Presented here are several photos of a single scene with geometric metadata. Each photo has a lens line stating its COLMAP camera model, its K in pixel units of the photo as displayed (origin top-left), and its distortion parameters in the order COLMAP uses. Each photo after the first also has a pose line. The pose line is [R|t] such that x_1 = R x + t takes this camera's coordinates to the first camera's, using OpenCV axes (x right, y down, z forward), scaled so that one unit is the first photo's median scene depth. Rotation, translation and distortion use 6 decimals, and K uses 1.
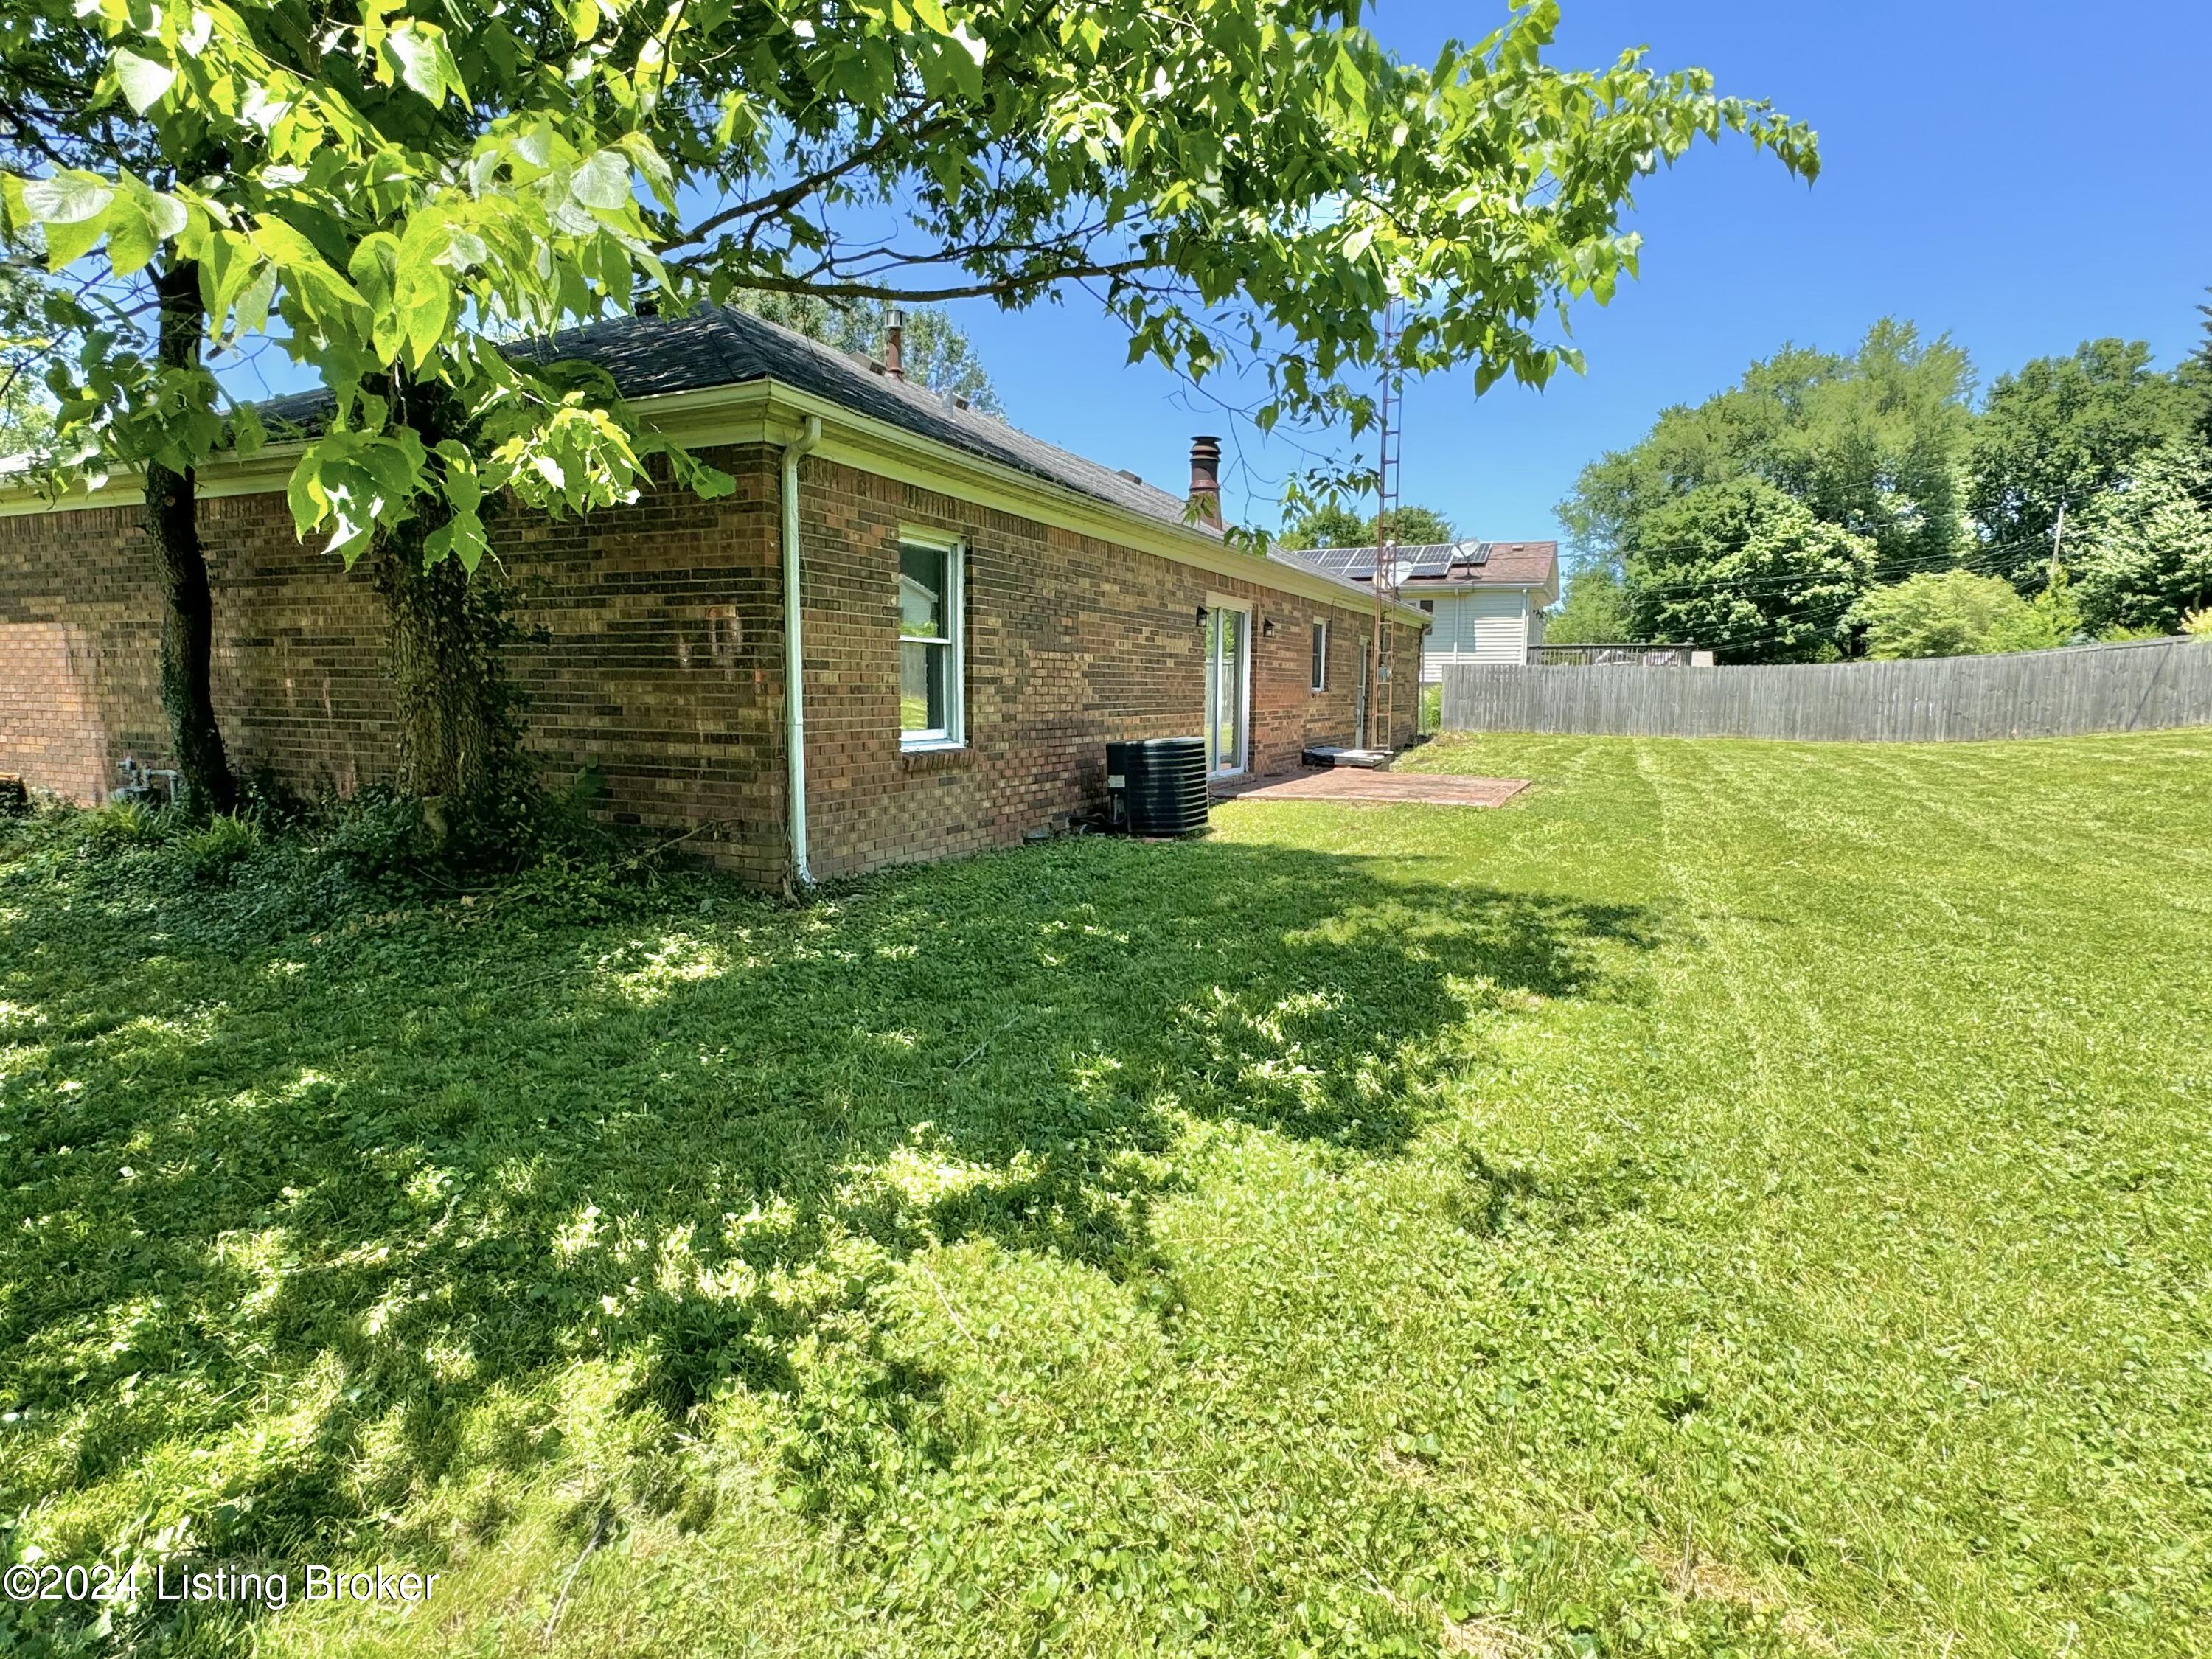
lens RADIAL K [[1174.6, 0, 1125.6], [0, 1174.6, 829.6], [0, 0, 1]] dist [0.026035, -0.019267]
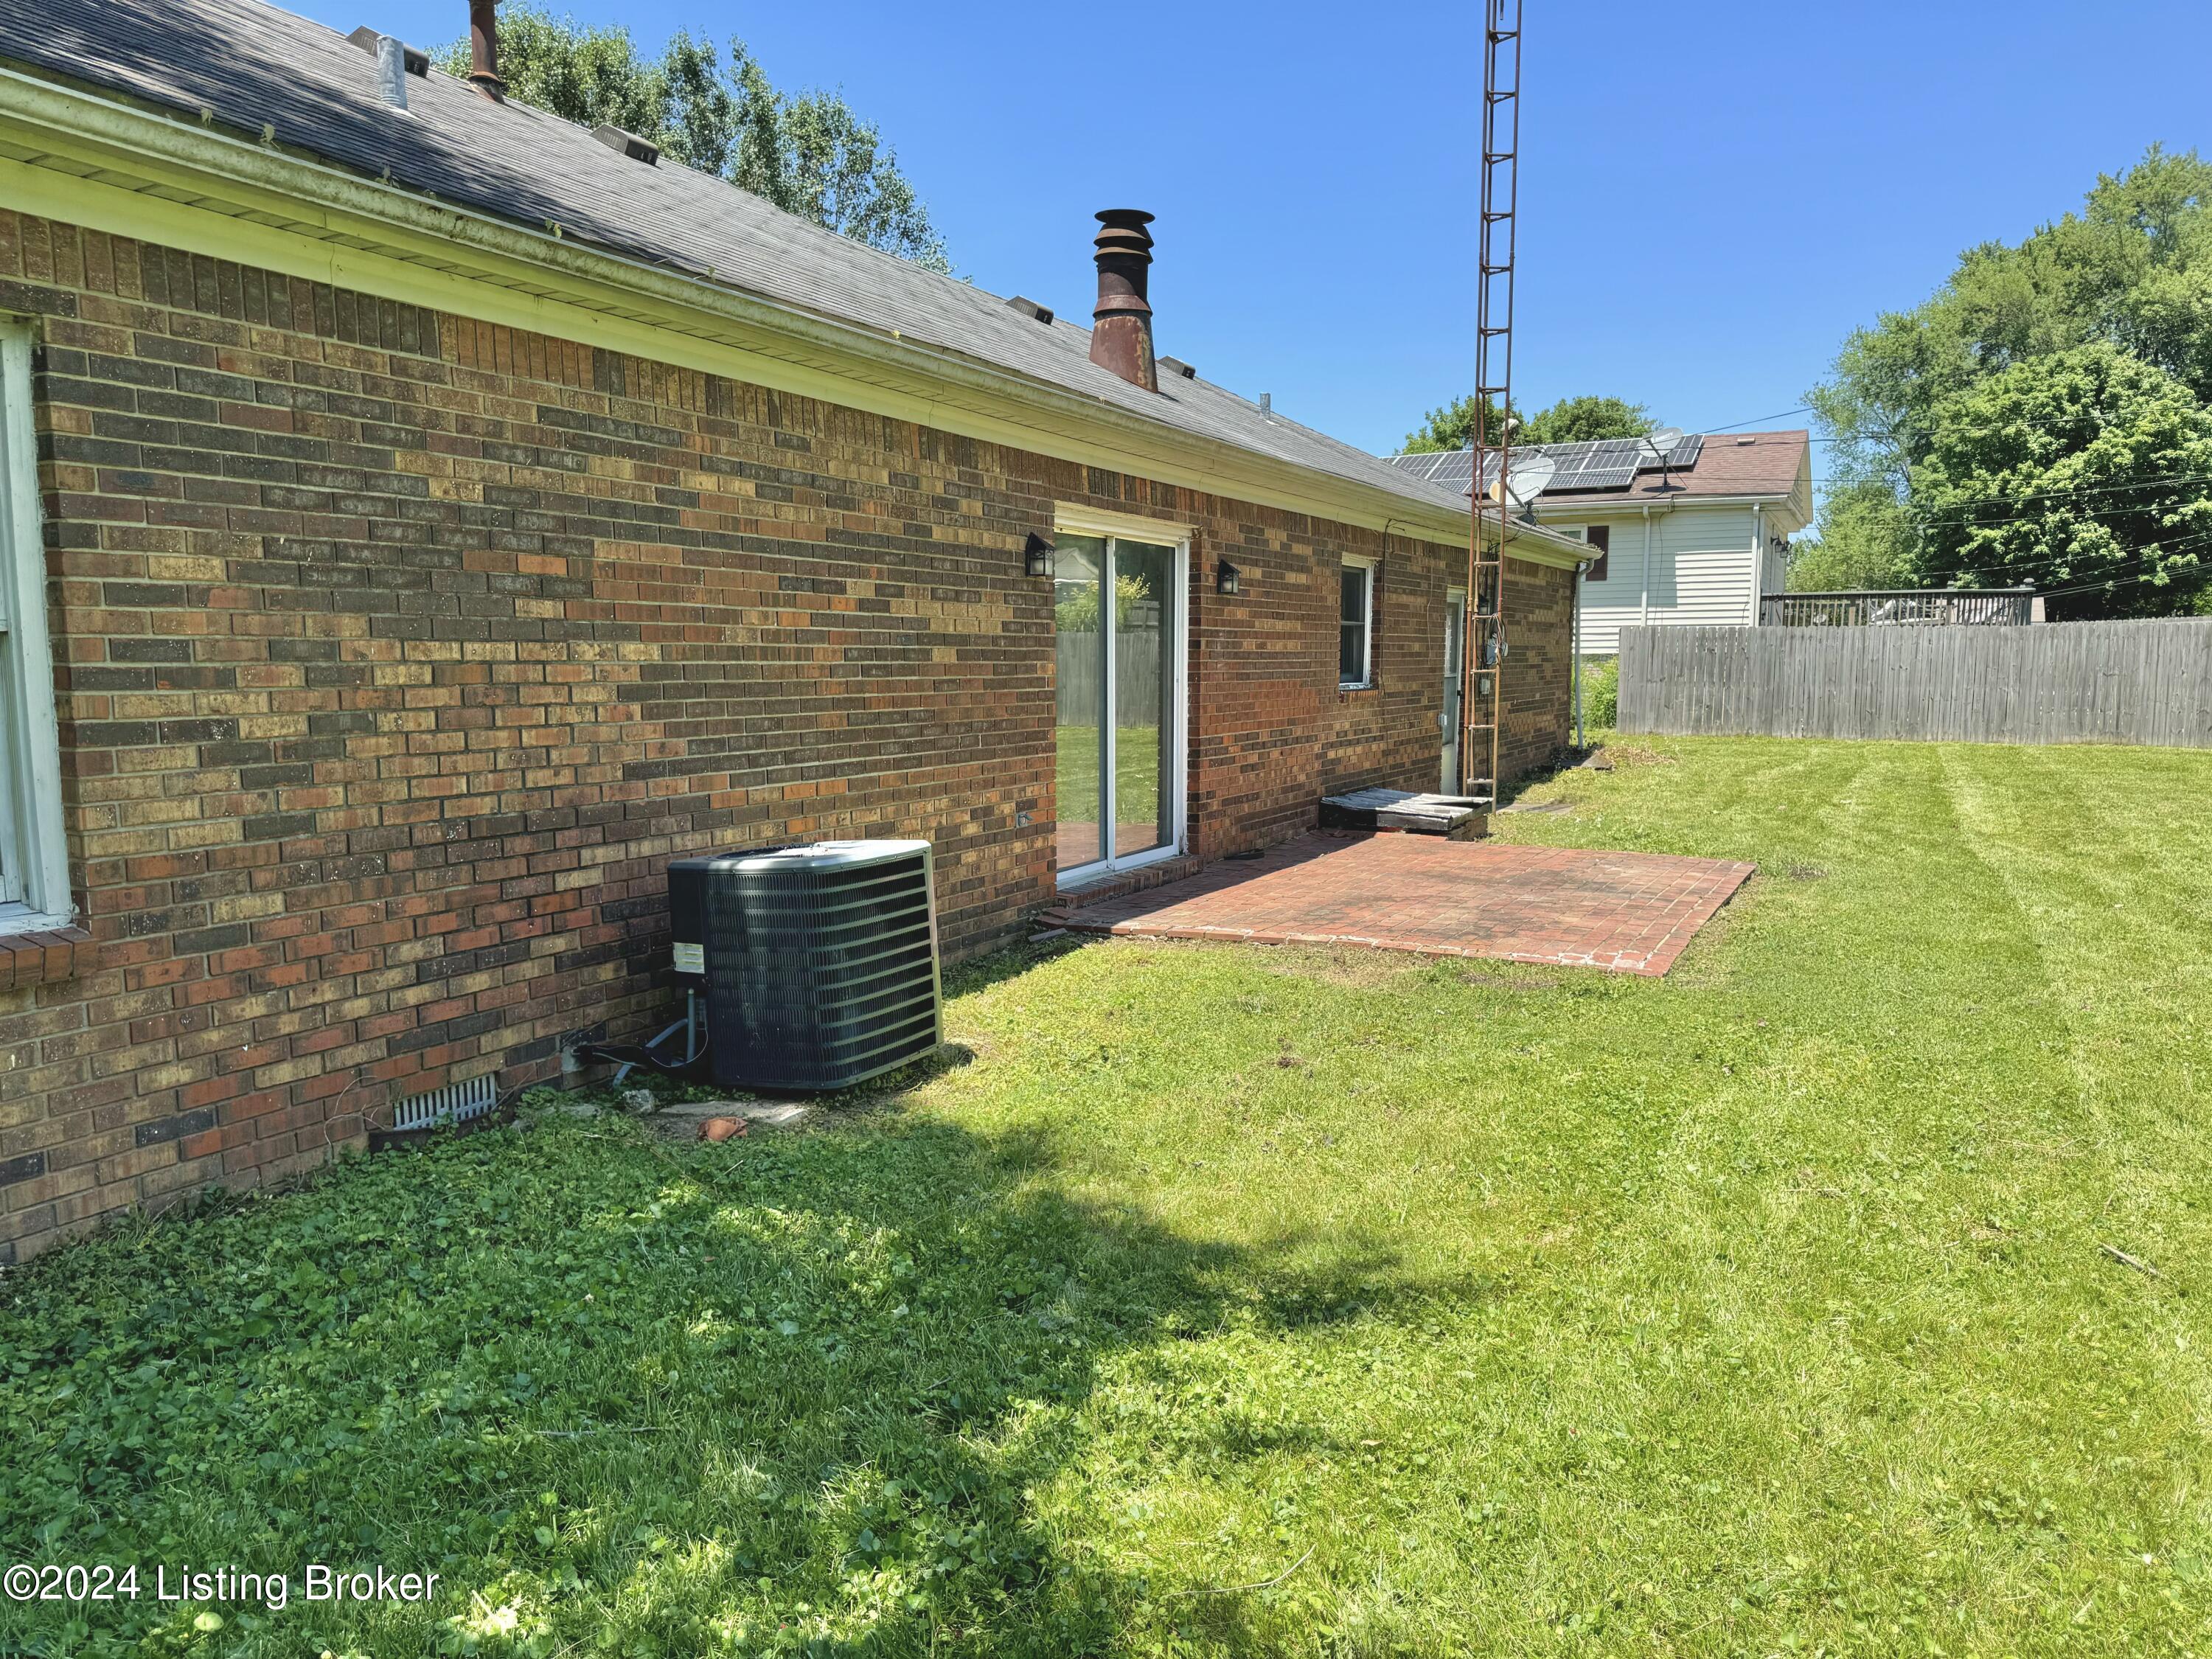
lens RADIAL K [[1556.3, 0, 1125.1], [0, 1556.3, 840.9], [0, 0, 1]] dist [0.080493, -0.077303]
pose [[0.998265, -0.001630, -0.058863, 0.018692], [0.001534, 0.999997, -0.001678, -0.008585], [0.058866, 0.001585, 0.998265, 0.050061]]
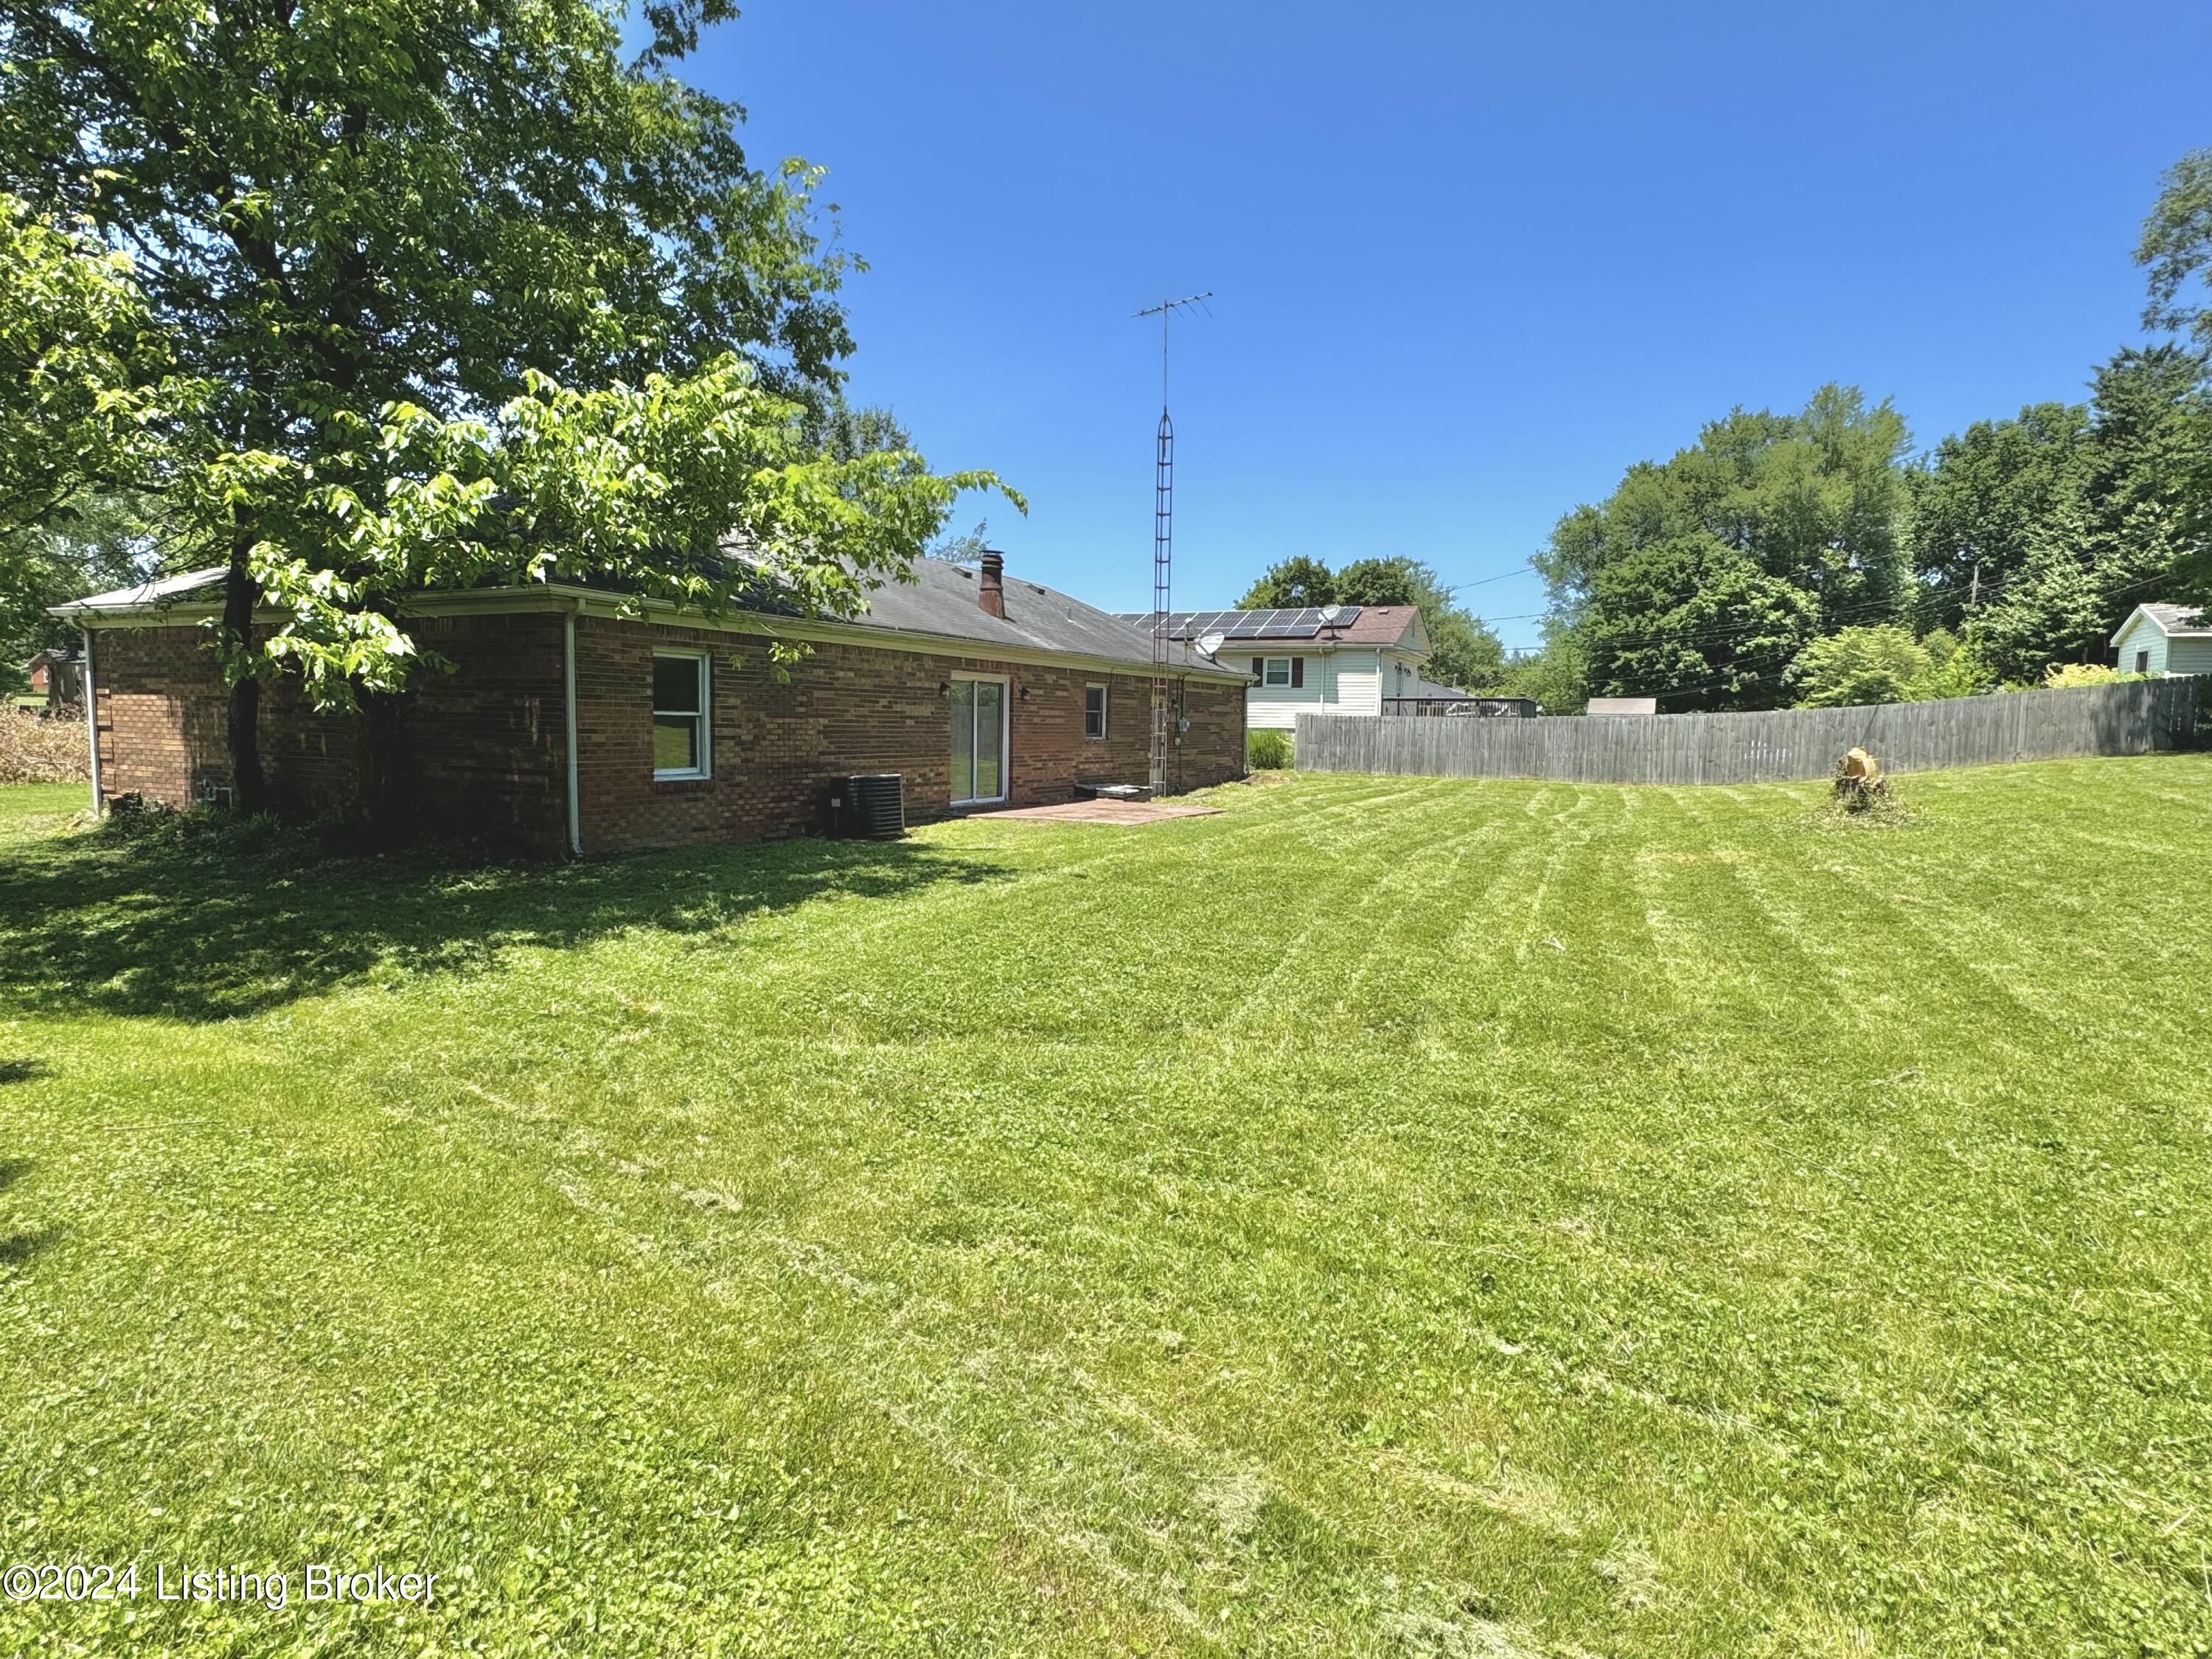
lens RADIAL K [[1166.2, 0, 1111.3], [0, 1166.2, 821.6], [0, 0, 1]] dist [0.023922, -0.018194]
pose [[0.999429, 0.011788, -0.031655, 0.042488], [-0.012942, 0.999250, -0.036509, 0.003699], [0.031201, 0.036898, 0.998832, -0.053479]]
